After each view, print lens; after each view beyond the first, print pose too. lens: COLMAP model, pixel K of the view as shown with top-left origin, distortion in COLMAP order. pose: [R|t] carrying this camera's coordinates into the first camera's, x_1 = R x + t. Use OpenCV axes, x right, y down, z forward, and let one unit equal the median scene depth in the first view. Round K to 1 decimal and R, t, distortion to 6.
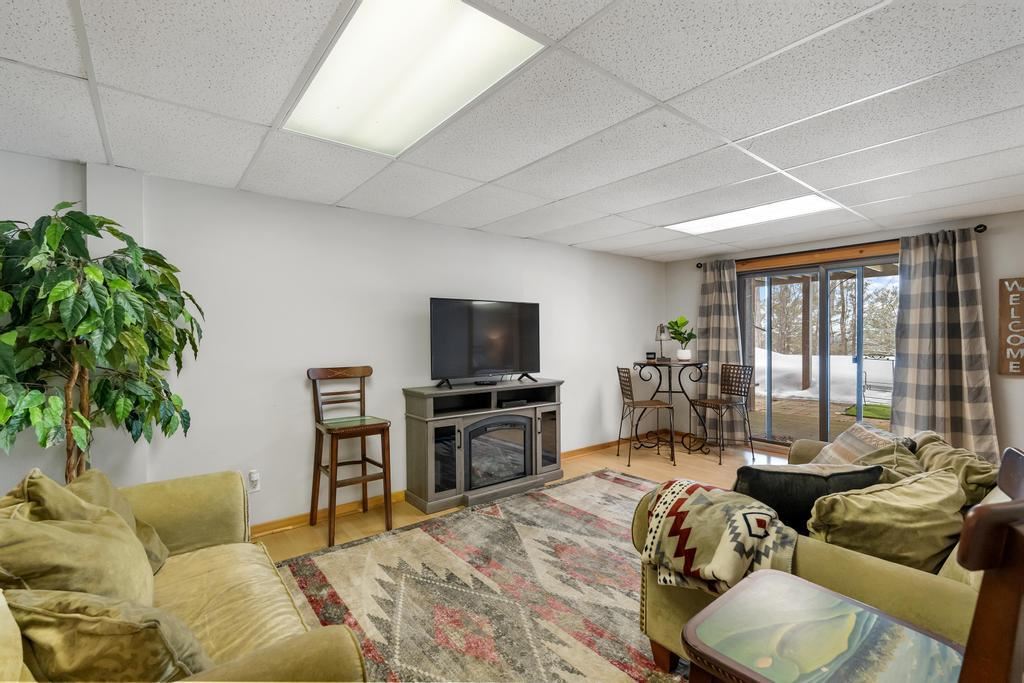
lens RADIAL K [[453.3, 0, 509.5], [0, 453.3, 344.0], [0, 0, 1]] dist [-0.000371, 0.000033]
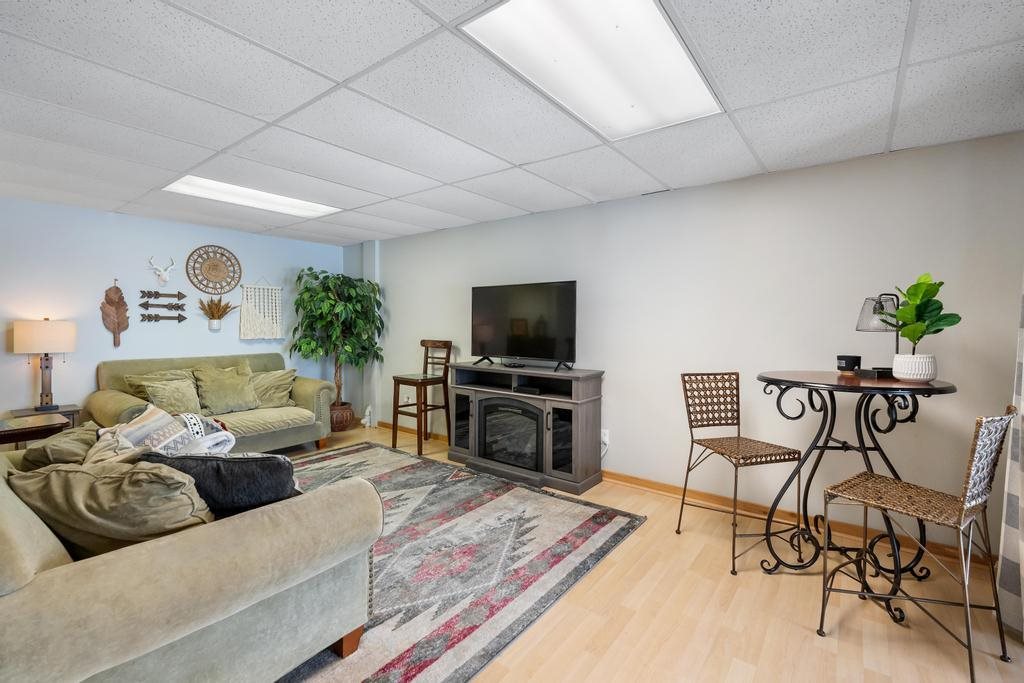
lens RADIAL K [[453.3, 0, 508.3], [0, 453.3, 339.7], [0, 0, 1]] dist [-0.000371, 0.000033]
pose [[0.236571, 0.048212, -0.970417, 1.006803], [-0.018709, 0.998809, 0.045062, -0.019044], [0.971434, 0.007495, 0.237191, 0.802228]]
